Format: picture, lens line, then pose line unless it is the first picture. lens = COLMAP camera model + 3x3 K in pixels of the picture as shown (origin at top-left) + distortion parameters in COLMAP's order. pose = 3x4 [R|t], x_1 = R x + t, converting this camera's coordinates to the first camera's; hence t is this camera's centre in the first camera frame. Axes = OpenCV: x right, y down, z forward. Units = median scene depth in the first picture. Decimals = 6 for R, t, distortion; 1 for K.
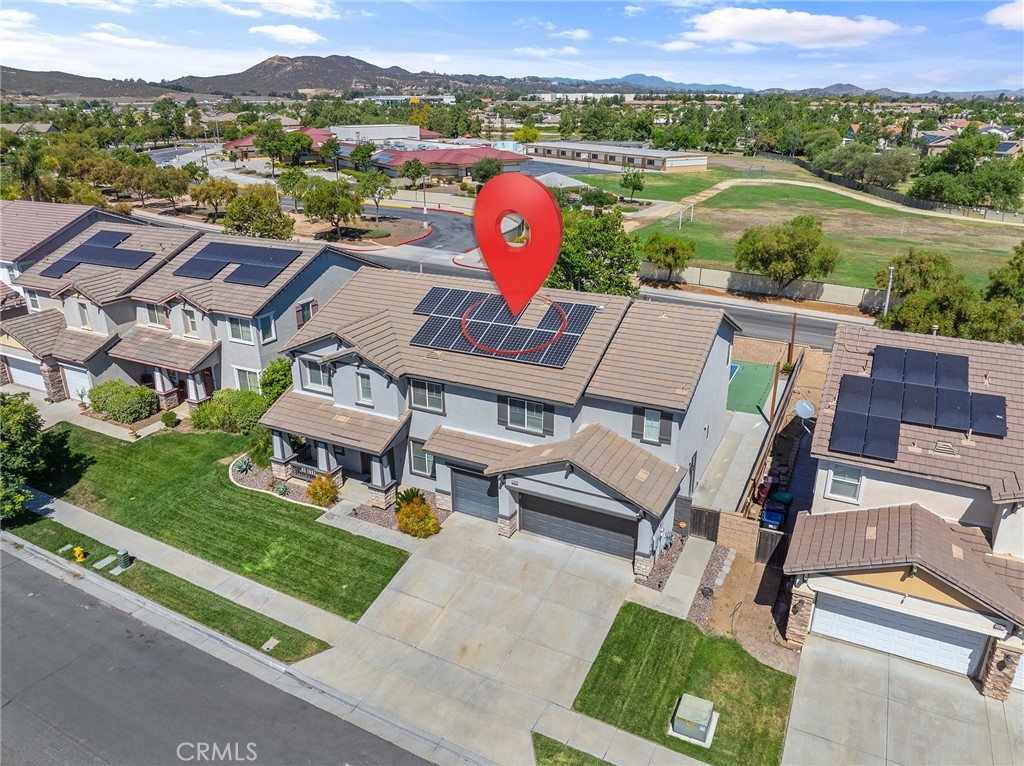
lens RADIAL K [[721.1, 0, 512.0], [0, 721.1, 383.0], [0, 0, 1]] dist [-0.035657, 0.002470]
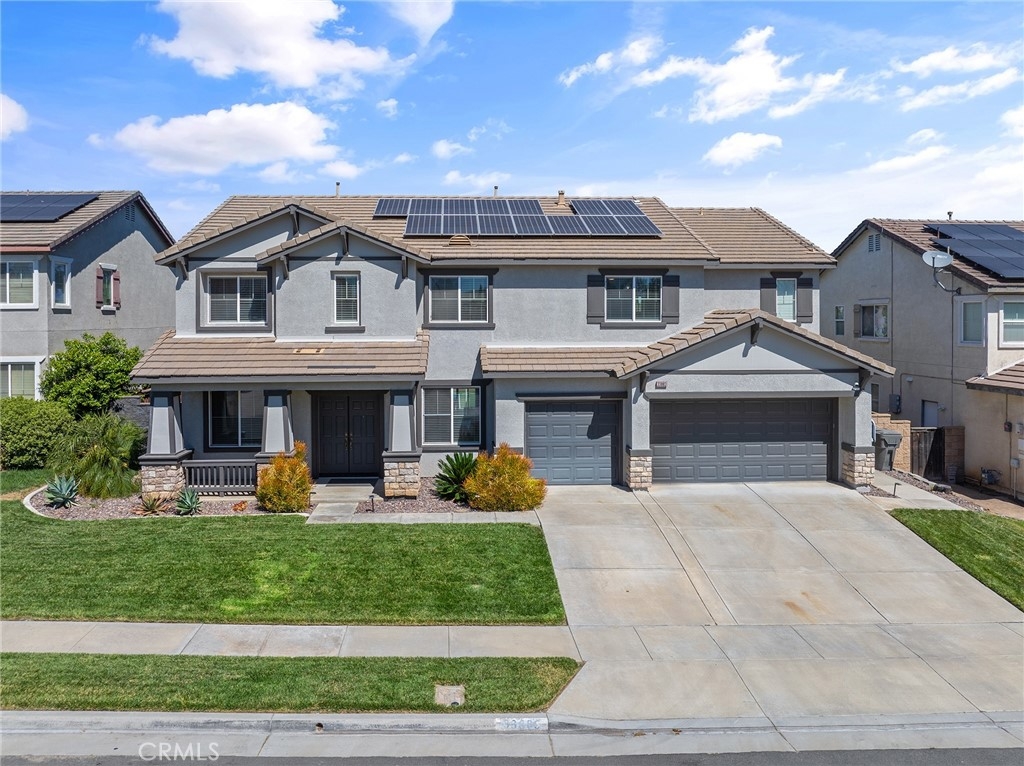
lens RADIAL K [[745.7, 0, 493.7], [0, 745.7, 341.1], [0, 0, 1]] dist [-0.039259, -0.003452]
pose [[0.867125, -0.010410, 0.497981, -0.428051], [0.181821, 0.937405, -0.297006, 0.256494], [-0.463719, 0.348085, 0.814741, 0.493031]]
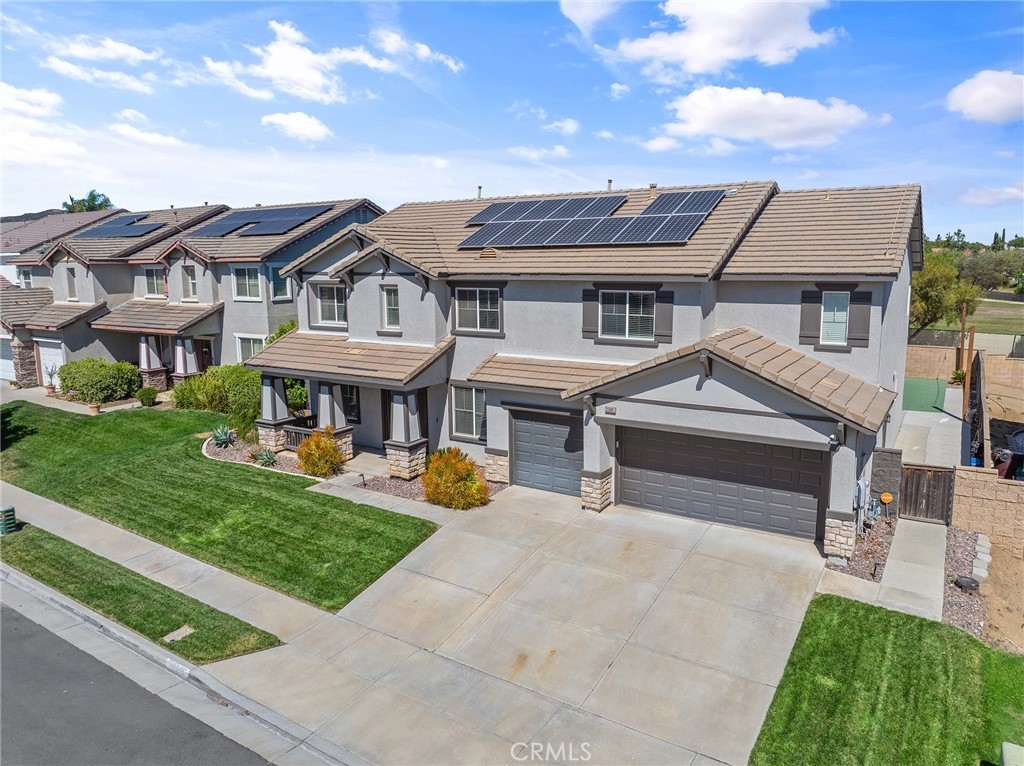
lens RADIAL K [[721.1, 0, 512.0], [0, 721.1, 383.0], [0, 0, 1]] dist [-0.035657, 0.002470]
pose [[0.995777, 0.011366, -0.091094, -0.023310], [-0.029319, 0.979711, -0.198259, 0.228503], [0.086993, 0.200093, 0.975907, 0.361876]]
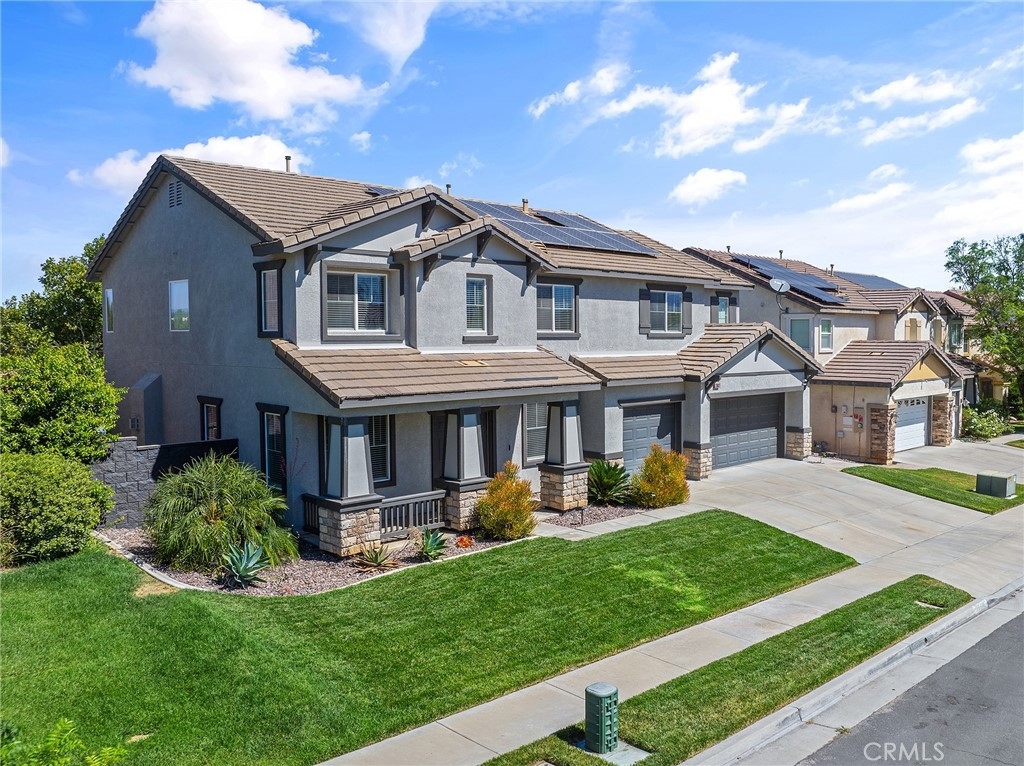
lens RADIAL K [[844.0, 0, 589.0], [0, 844.0, 382.3], [0, 0, 1]] dist [-0.044935, 0.001159]
pose [[0.291501, -0.047403, 0.955395, -0.823225], [0.350323, 0.934672, -0.060512, 0.133873], [-0.890113, 0.352336, 0.289064, 0.818698]]
